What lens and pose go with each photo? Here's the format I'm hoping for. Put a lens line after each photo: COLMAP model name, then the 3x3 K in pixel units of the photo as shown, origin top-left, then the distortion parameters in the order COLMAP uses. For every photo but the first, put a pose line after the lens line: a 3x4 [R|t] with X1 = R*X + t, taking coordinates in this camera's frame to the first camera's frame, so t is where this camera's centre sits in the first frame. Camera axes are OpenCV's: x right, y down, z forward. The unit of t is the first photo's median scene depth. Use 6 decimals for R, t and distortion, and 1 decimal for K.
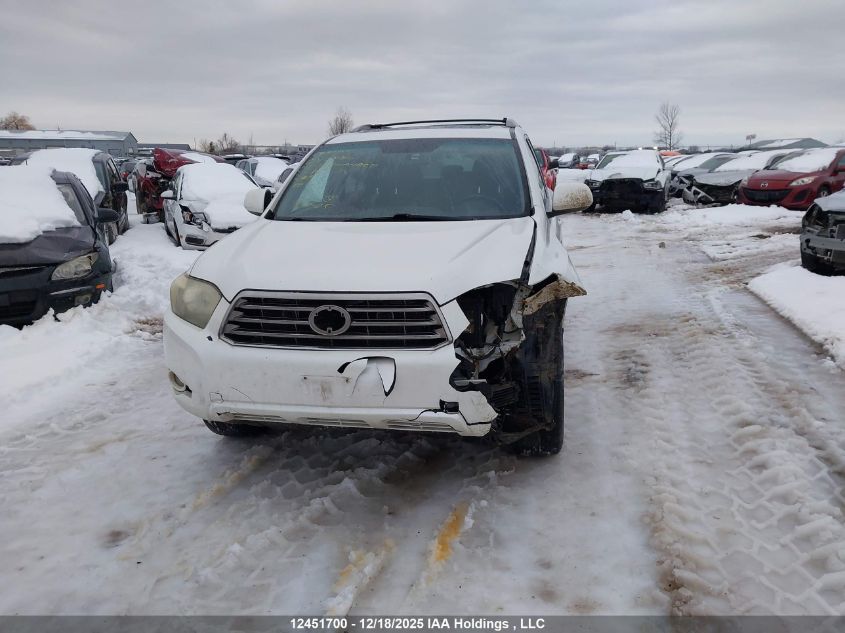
lens RADIAL K [[648.8, 0, 422.5], [0, 648.8, 316.5], [0, 0, 1]] dist [-0.006087, 0.004416]
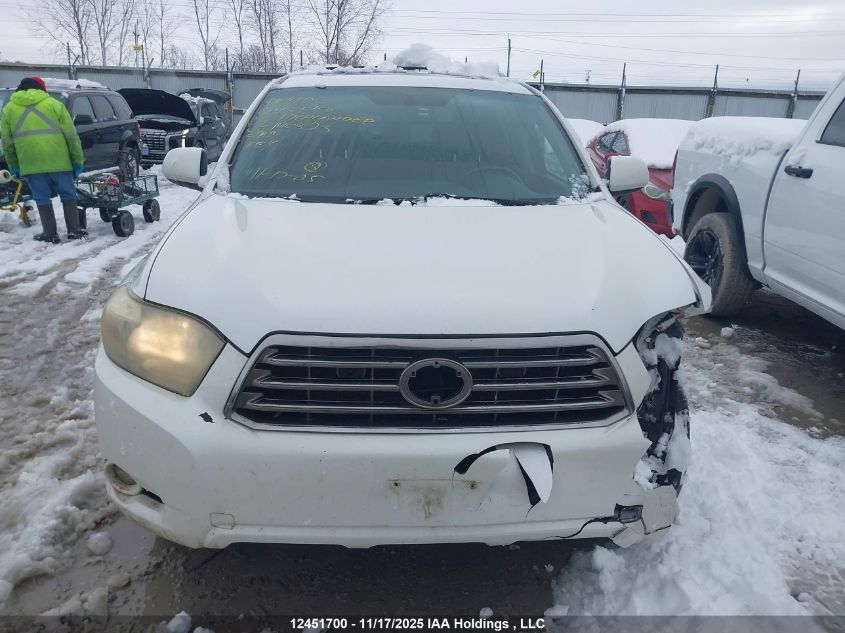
lens RADIAL K [[648.8, 0, 422.5], [0, 648.8, 316.5], [0, 0, 1]] dist [-0.006087, 0.004416]
pose [[0.968503, -0.020542, 0.248153, -0.298388], [0.008043, 0.998652, 0.051277, -0.083907], [-0.248872, -0.047666, 0.967363, 0.439807]]
